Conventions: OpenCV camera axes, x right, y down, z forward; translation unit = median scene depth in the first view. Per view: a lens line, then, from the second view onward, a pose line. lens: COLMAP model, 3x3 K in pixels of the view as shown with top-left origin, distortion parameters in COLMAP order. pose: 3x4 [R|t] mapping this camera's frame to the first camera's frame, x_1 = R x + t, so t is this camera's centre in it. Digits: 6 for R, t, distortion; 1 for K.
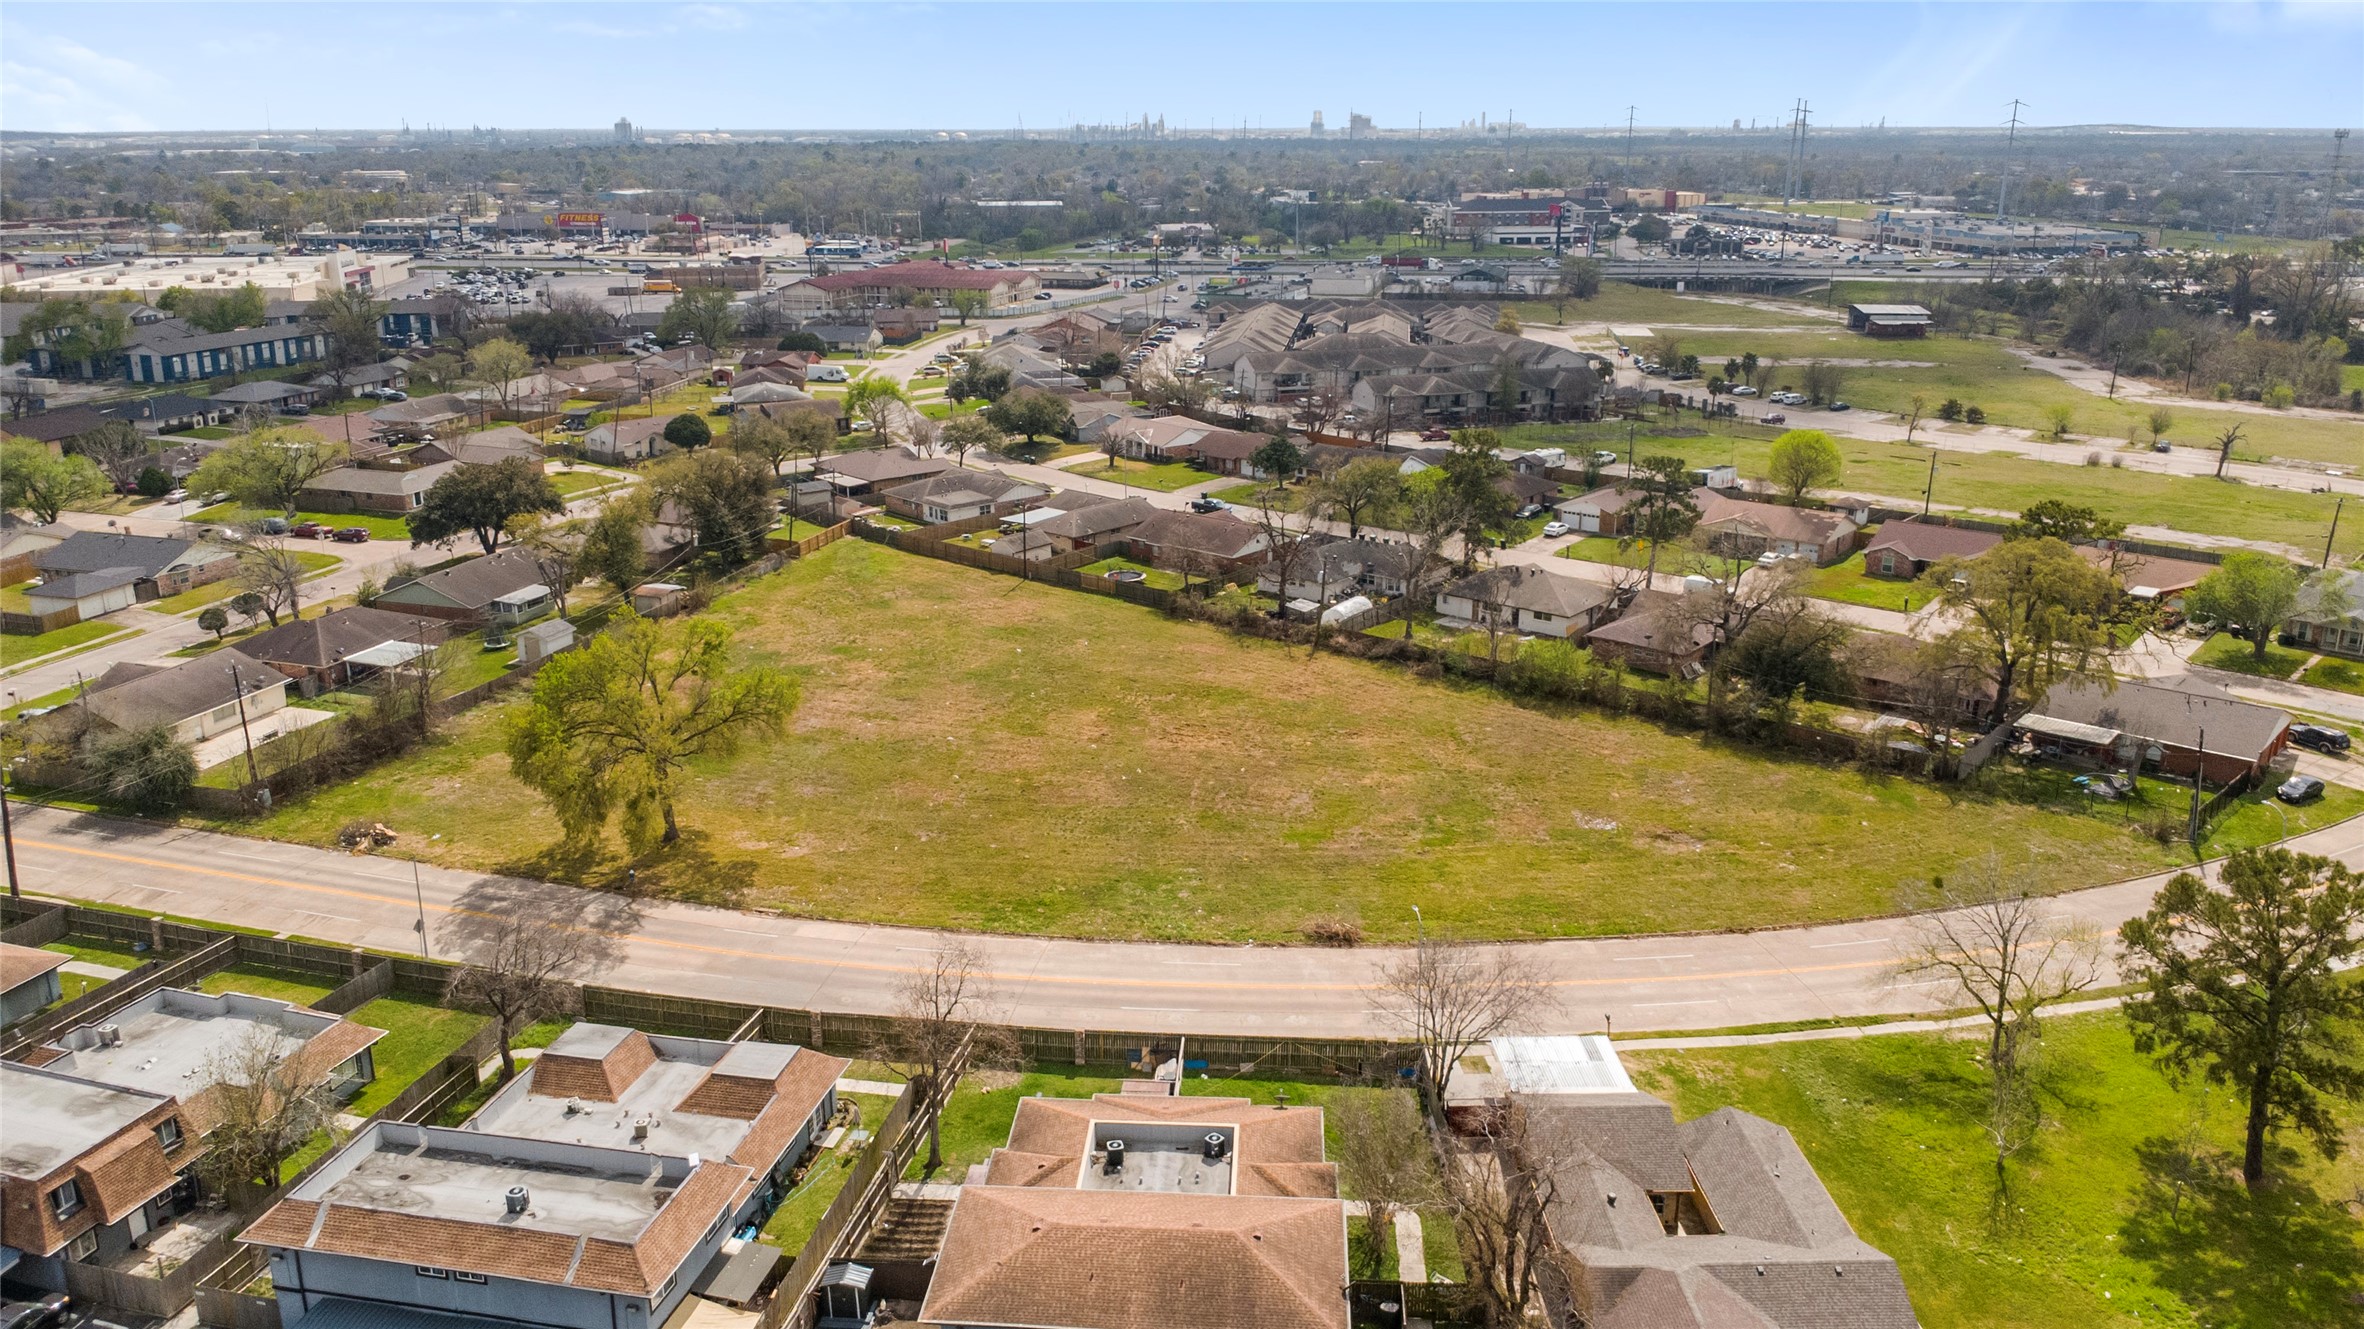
lens RADIAL K [[1755.3, 0, 1176.5], [0, 1755.3, 662.1], [0, 0, 1]] dist [-0.002930, 0.071335]
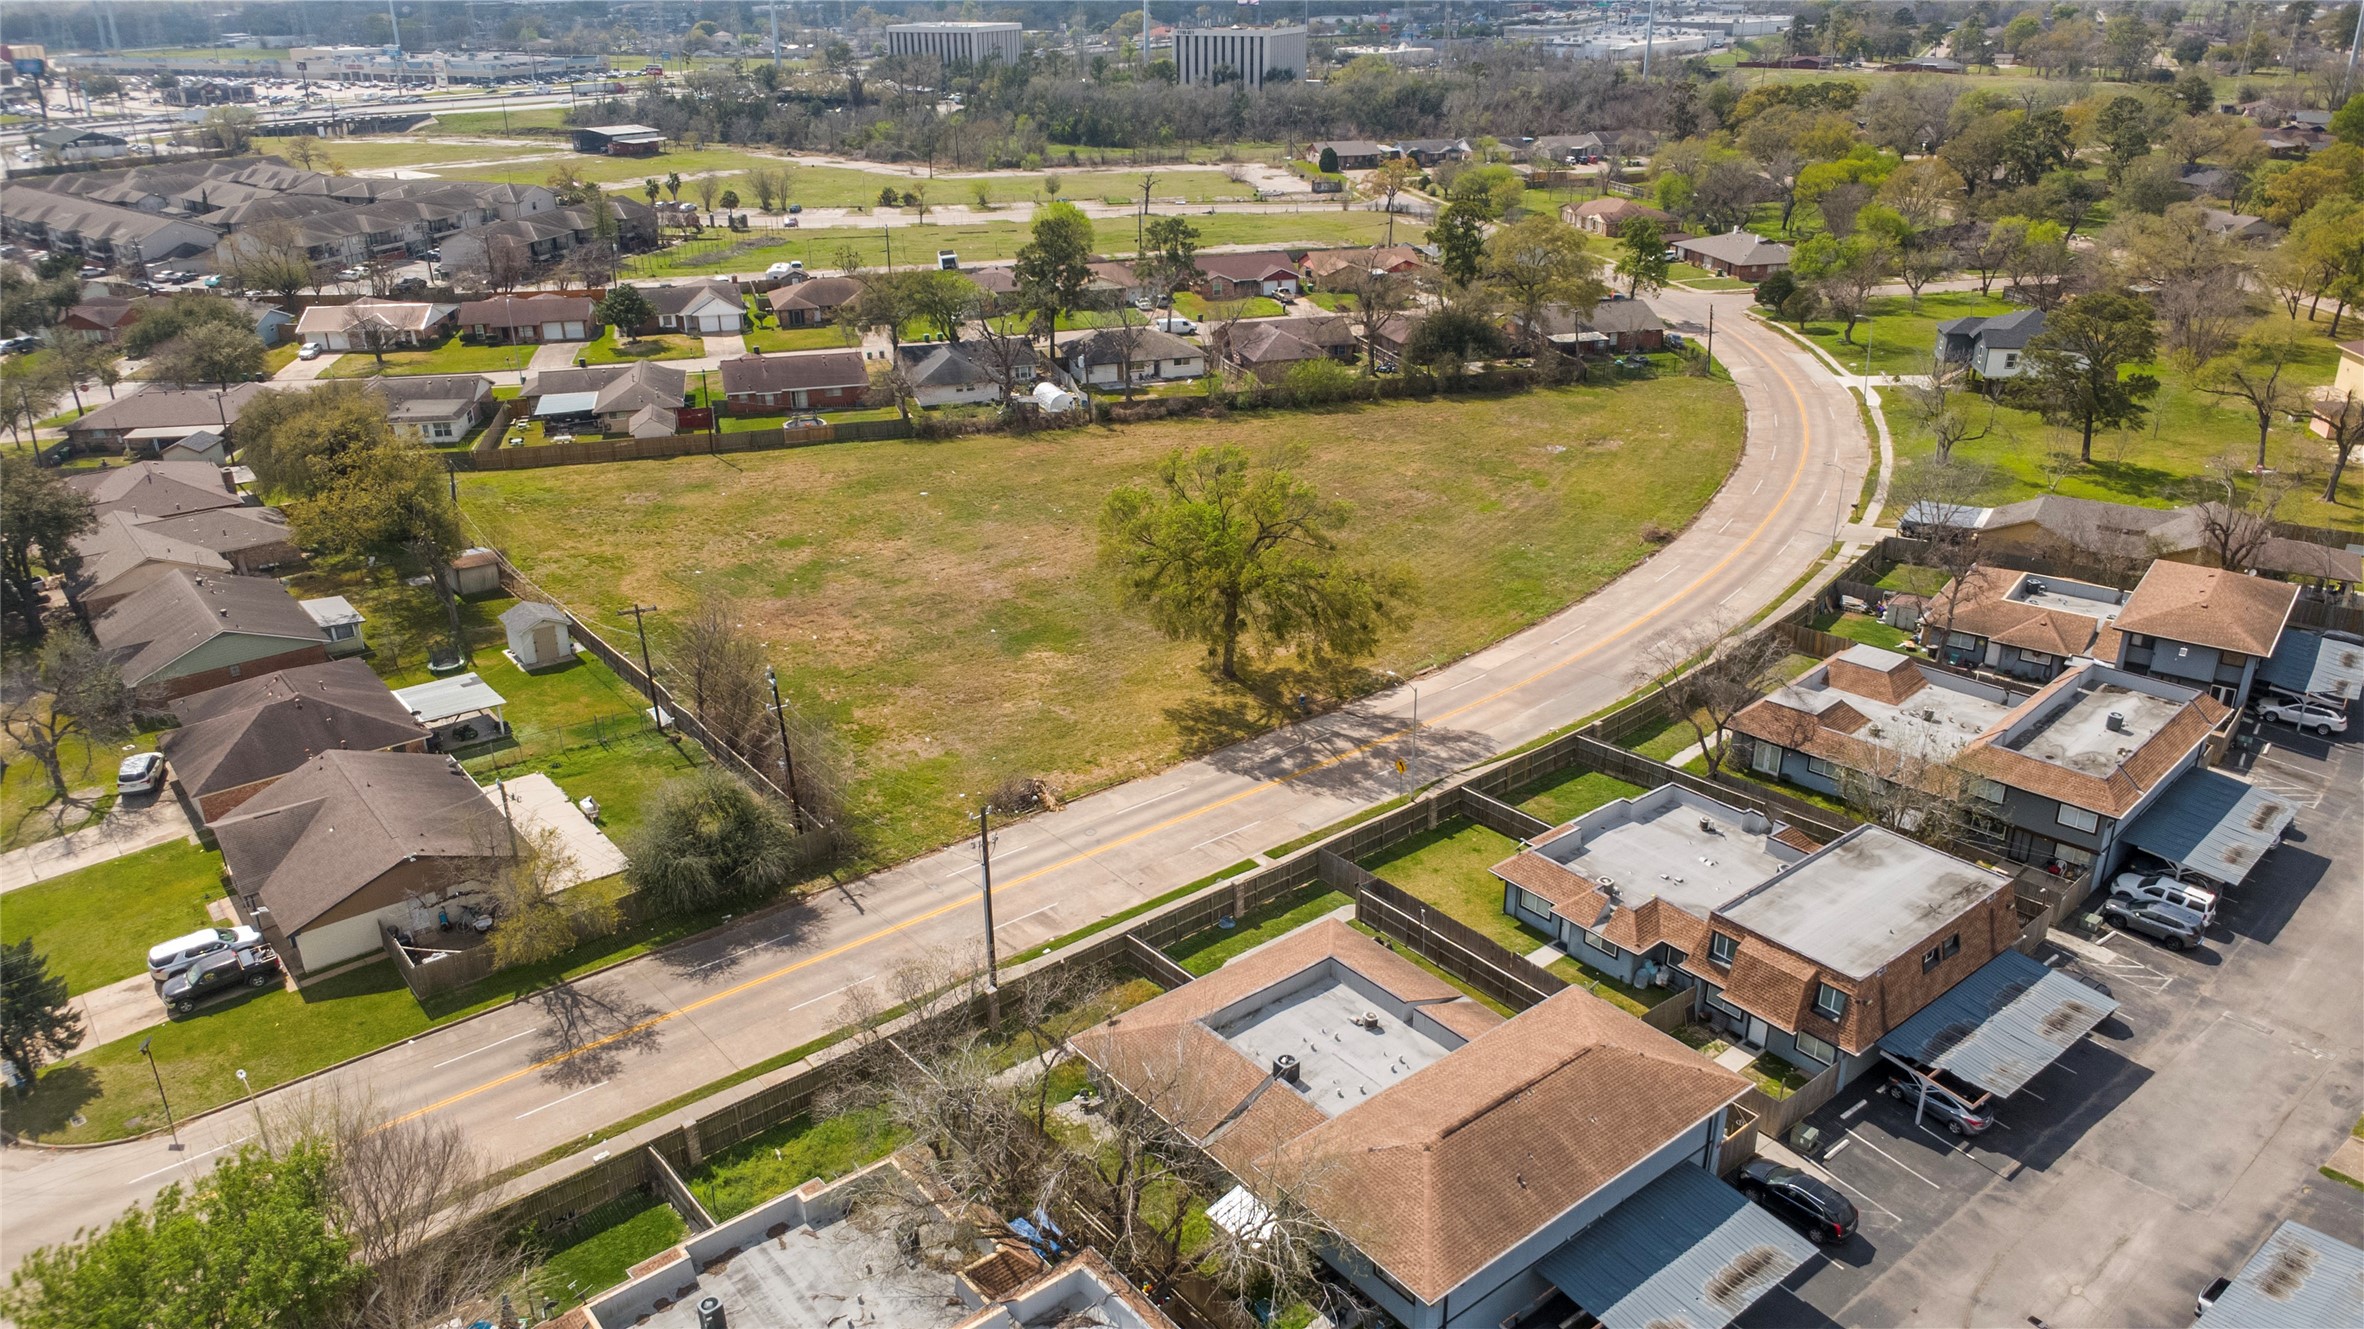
lens RADIAL K [[1671.1, 0, 1186.5], [0, 1671.1, 662.3], [0, 0, 1]] dist [0.009242, -0.010058]
pose [[0.546755, -0.327695, 0.770503, -1.025087], [0.251284, 0.942032, 0.222333, -0.119395], [-0.798696, 0.072053, 0.597406, 0.469793]]
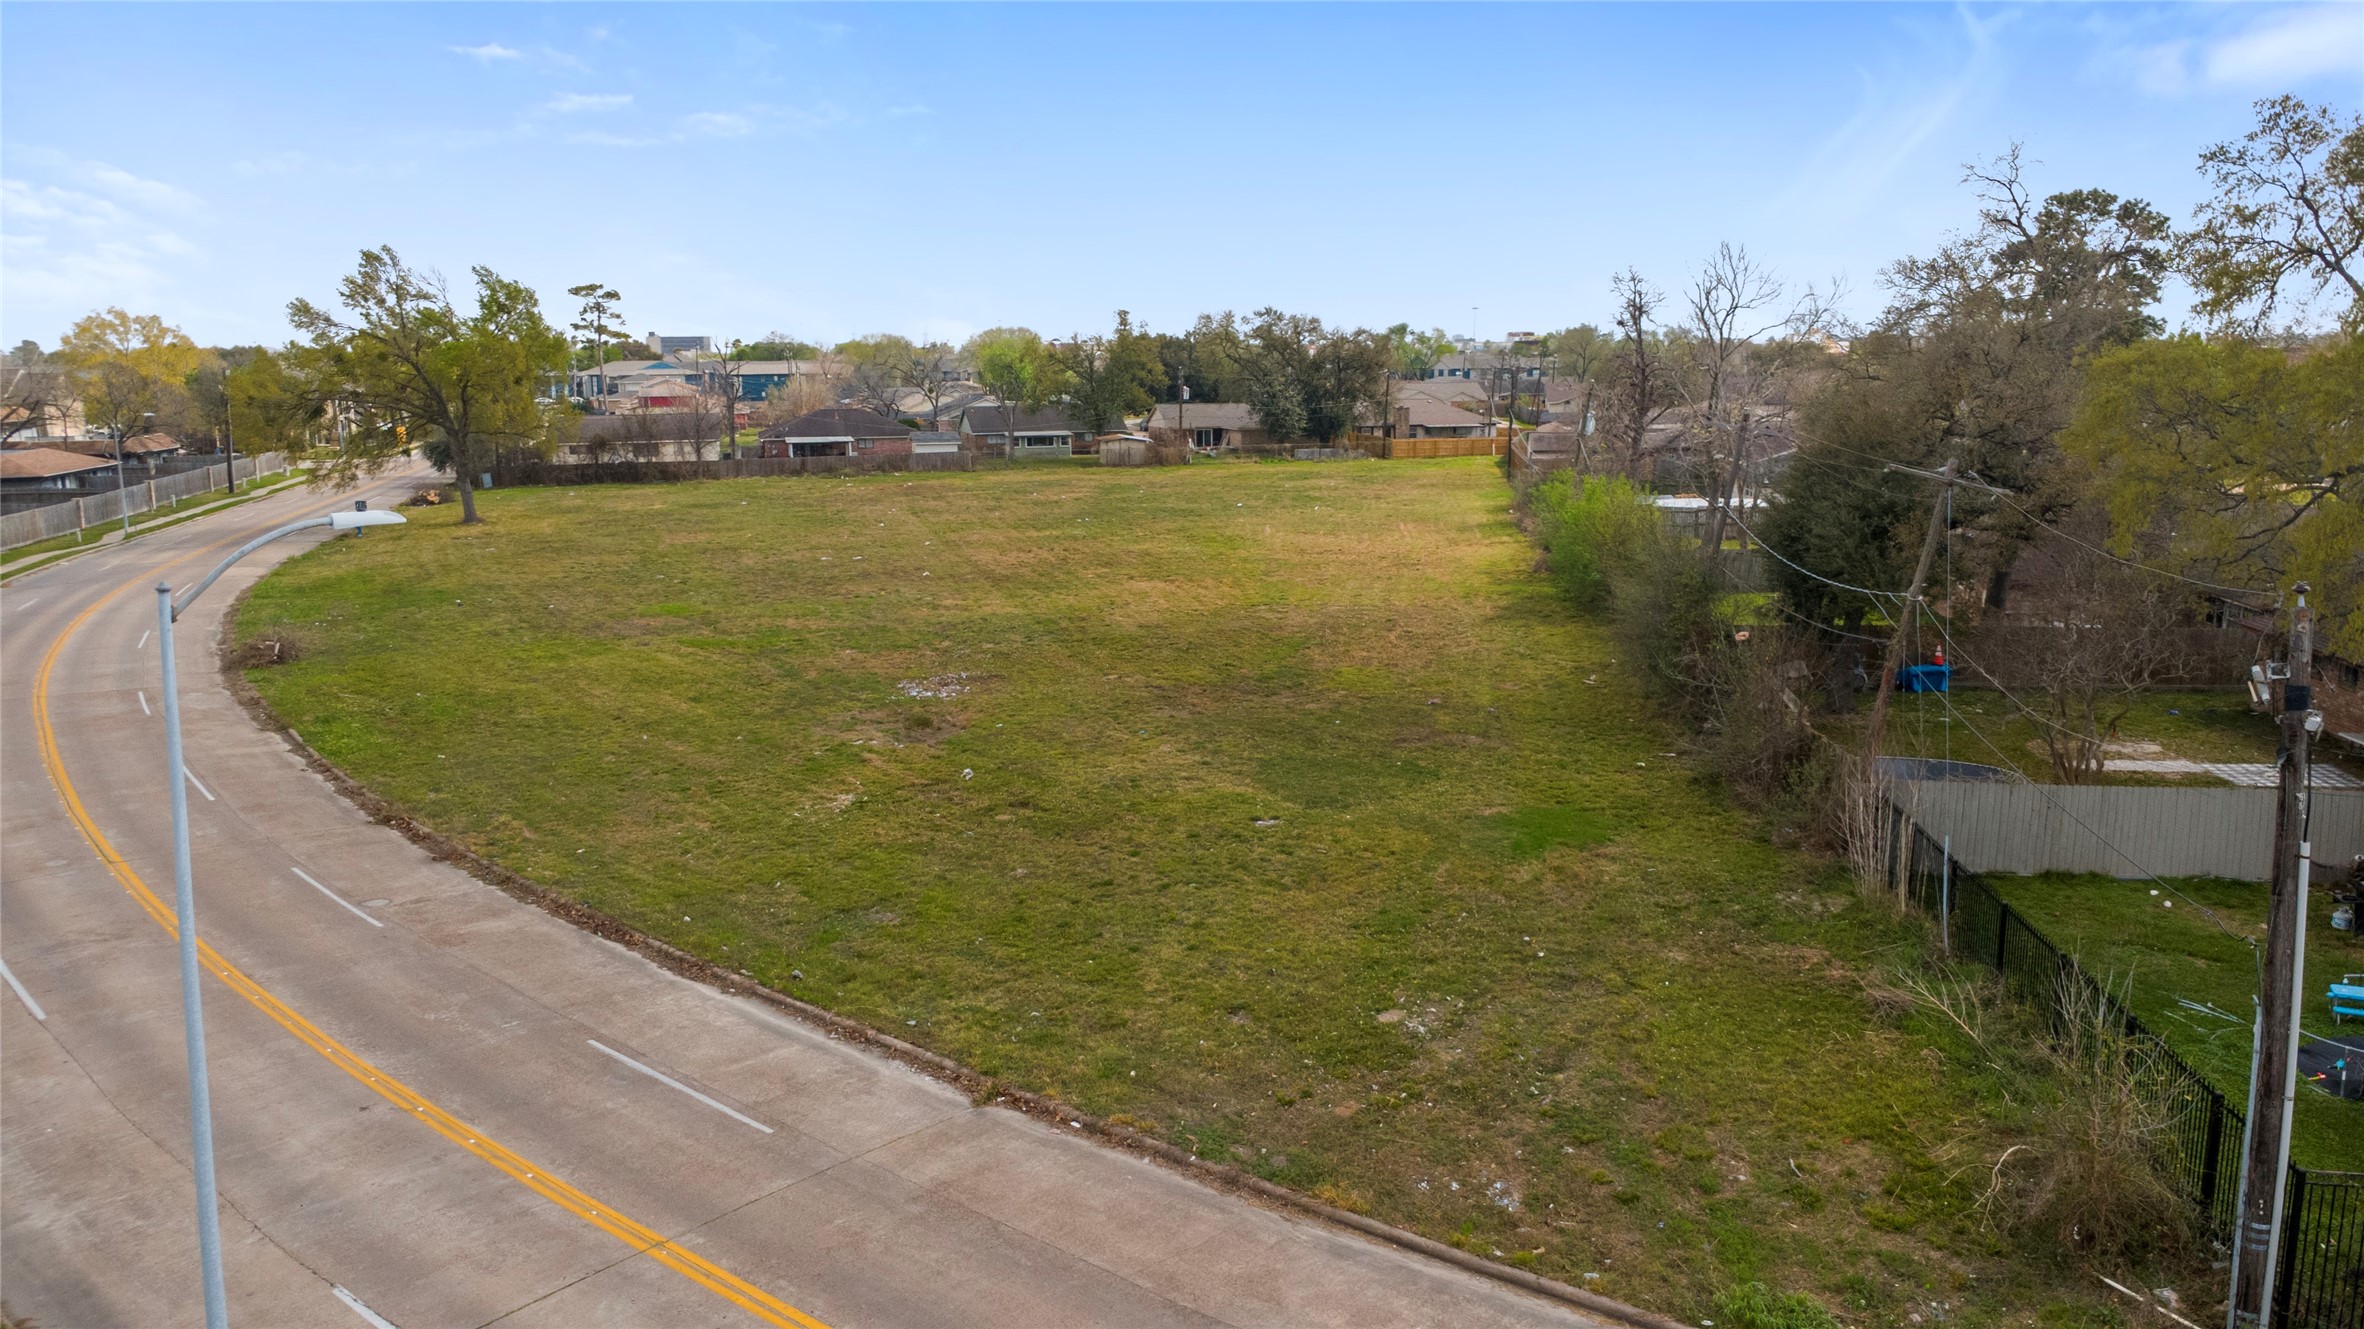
lens RADIAL K [[1671.1, 0, 1186.5], [0, 1671.1, 662.3], [0, 0, 1]] dist [0.009242, -0.010058]
pose [[0.540920, 0.154576, -0.826748, 0.648780], [-0.241578, 0.970101, 0.023321, 0.061623], [0.805634, 0.187109, 0.562089, 0.836743]]
